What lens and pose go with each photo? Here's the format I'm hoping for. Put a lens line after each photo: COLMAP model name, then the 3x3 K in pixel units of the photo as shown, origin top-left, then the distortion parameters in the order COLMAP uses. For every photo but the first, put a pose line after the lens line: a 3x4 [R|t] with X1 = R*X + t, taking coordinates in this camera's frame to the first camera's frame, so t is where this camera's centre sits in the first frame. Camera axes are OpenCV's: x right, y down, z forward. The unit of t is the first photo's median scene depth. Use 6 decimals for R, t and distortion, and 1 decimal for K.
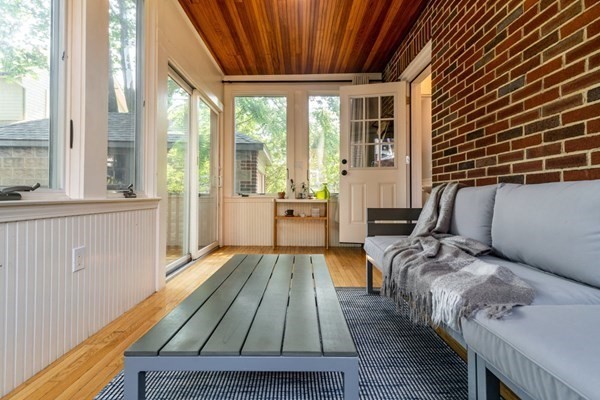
lens RADIAL K [[286.0, 0, 301.4], [0, 286.0, 189.9], [0, 0, 1]] dist [0.009162, 0.000464]
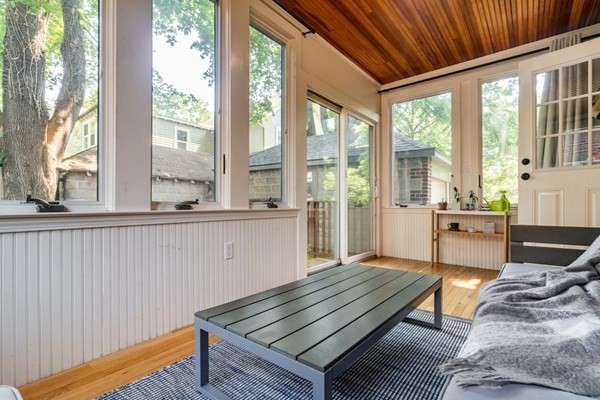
lens RADIAL K [[289.6, 0, 300.6], [0, 289.6, 204.1], [0, 0, 1]] dist [0.001445, 0.000200]
pose [[0.780364, 0.000911, -0.625324, 0.145678], [0.009591, 0.999864, 0.013427, -0.003064], [0.625251, -0.016475, 0.780249, 0.033799]]
